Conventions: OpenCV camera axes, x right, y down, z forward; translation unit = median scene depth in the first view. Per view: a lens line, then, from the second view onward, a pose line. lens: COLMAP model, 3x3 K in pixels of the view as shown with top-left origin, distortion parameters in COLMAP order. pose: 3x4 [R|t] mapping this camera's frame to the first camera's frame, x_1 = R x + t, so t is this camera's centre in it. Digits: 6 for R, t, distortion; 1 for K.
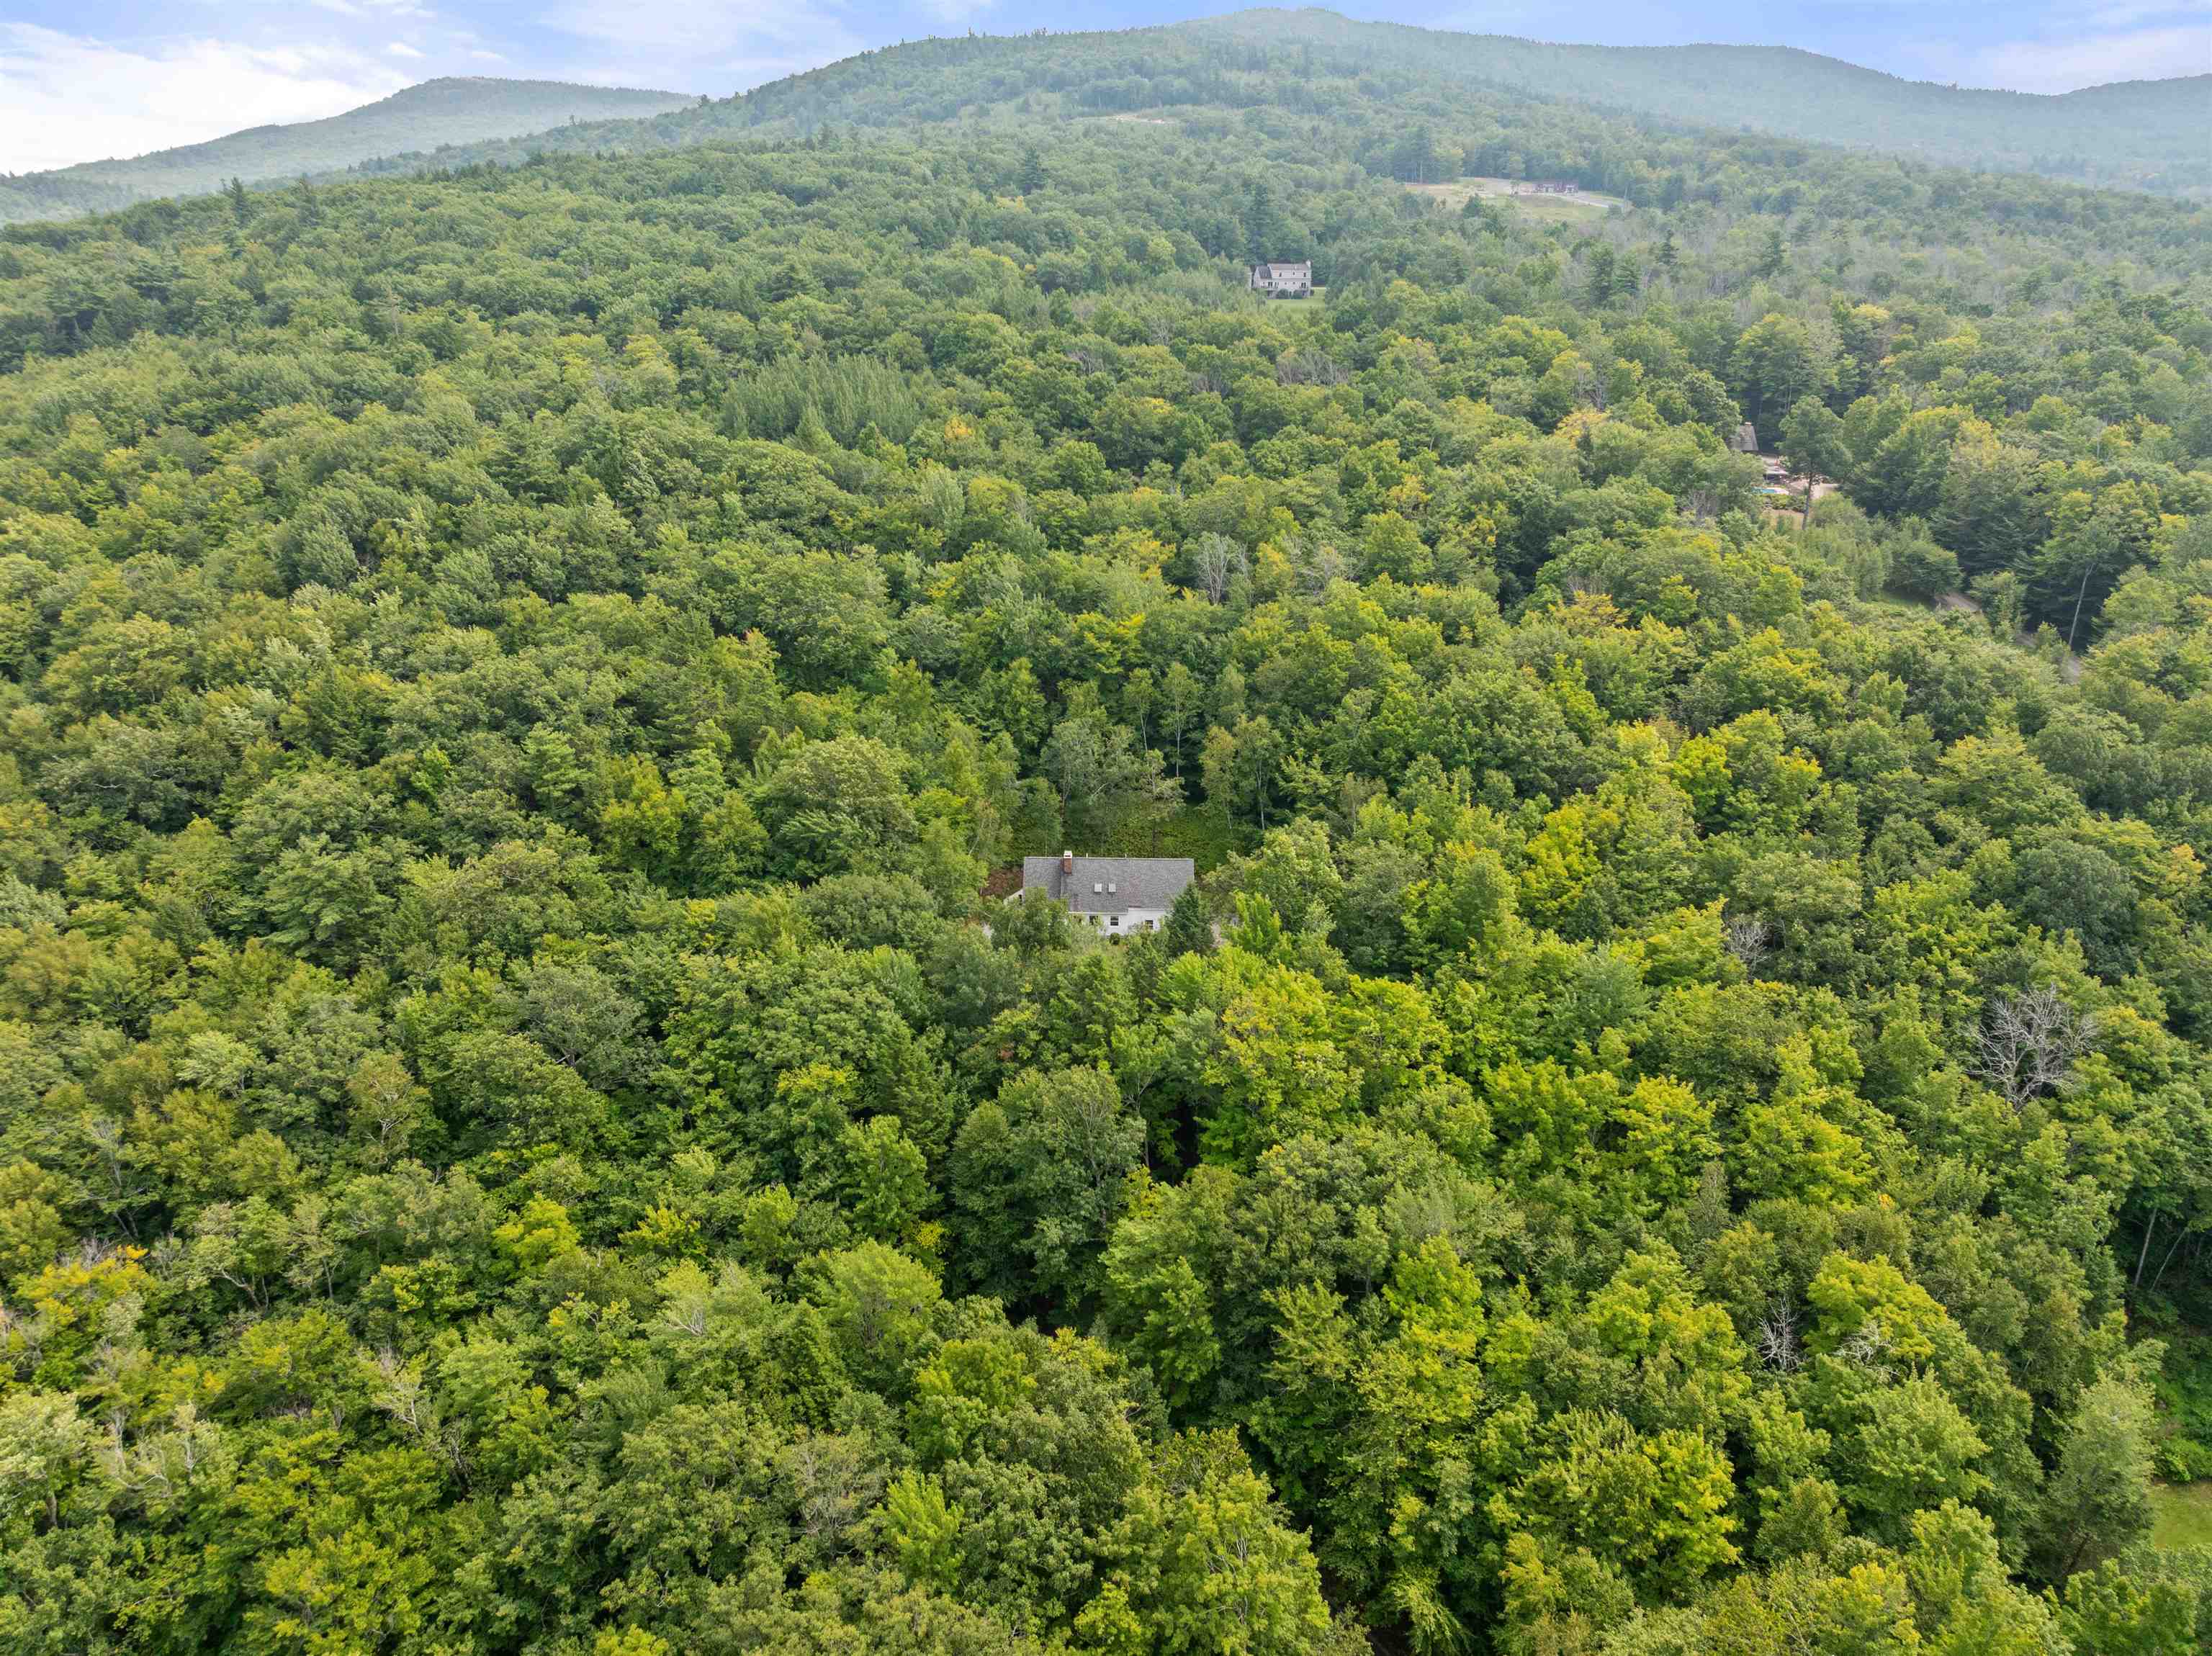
lens RADIAL K [[1576.3, 0, 1108.9], [0, 1576.3, 842.0], [0, 0, 1]] dist [-0.039413, 0.015032]
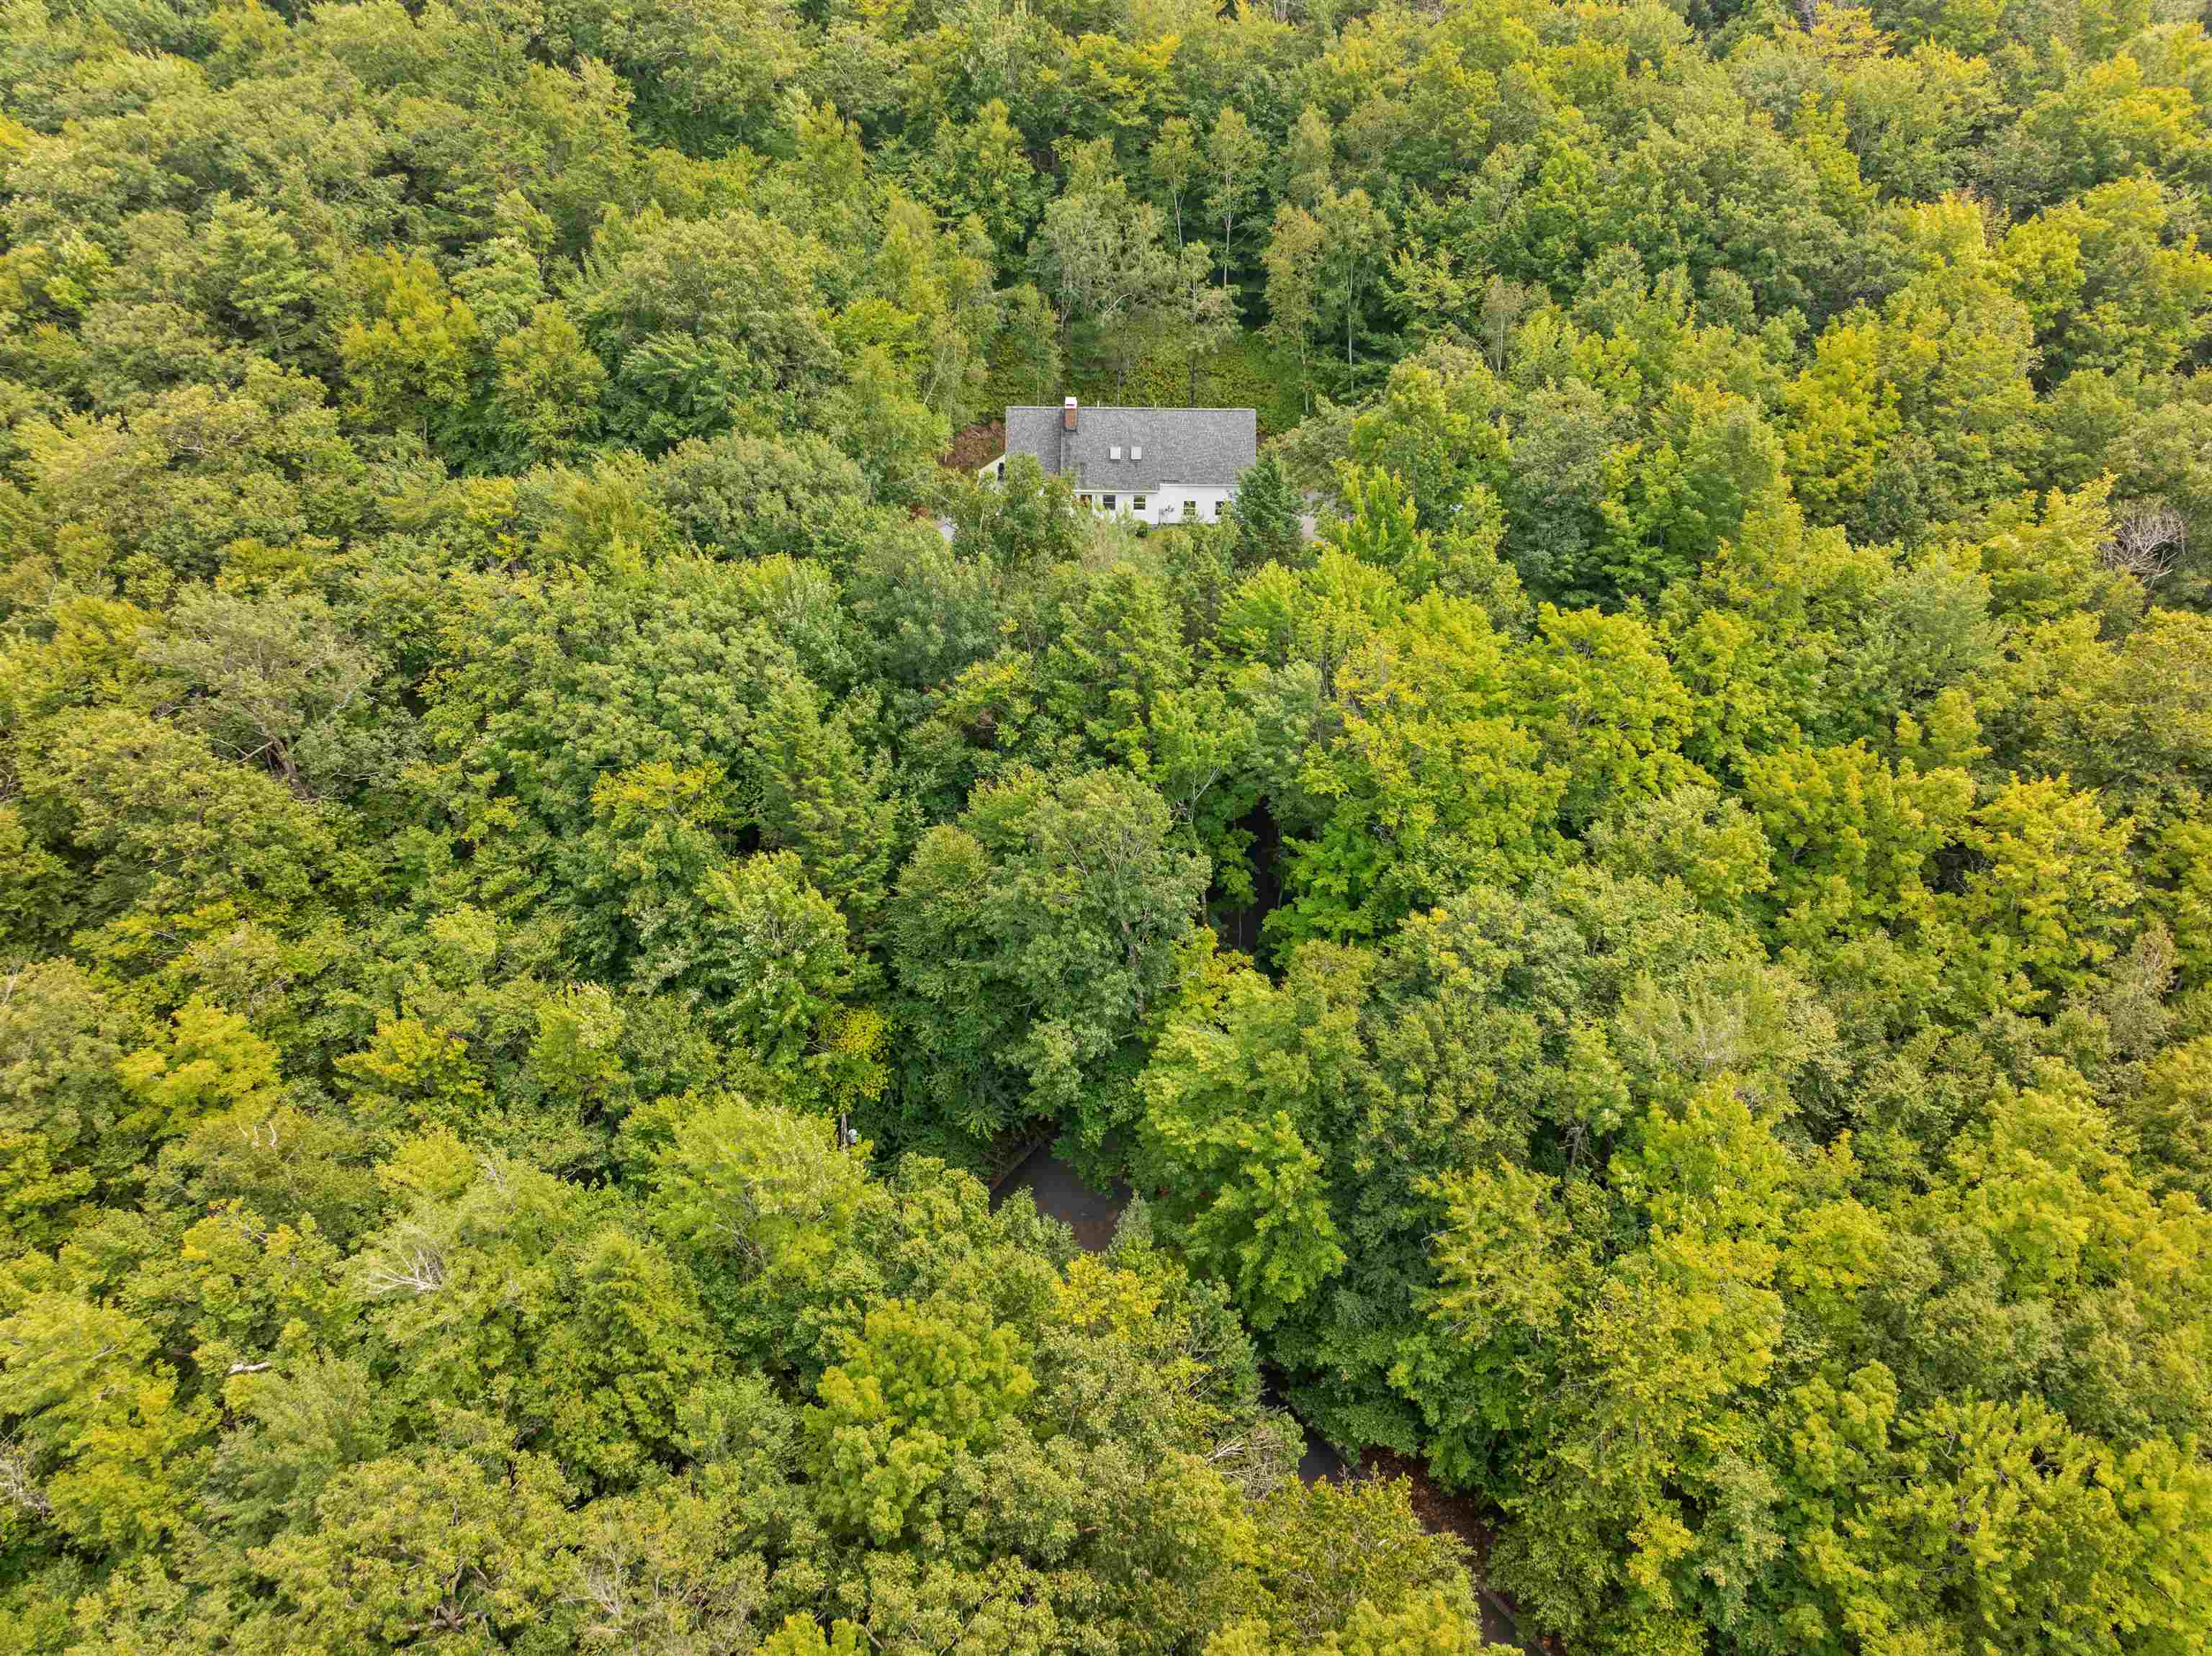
lens RADIAL K [[1576.3, 0, 1136.5], [0, 1576.3, 807.6], [0, 0, 1]] dist [-0.039413, 0.015032]
pose [[0.999794, -0.006330, 0.019280, -0.015212], [0.001166, 0.966461, 0.256810, 0.003720], [-0.020259, -0.256734, 0.966270, 0.395687]]
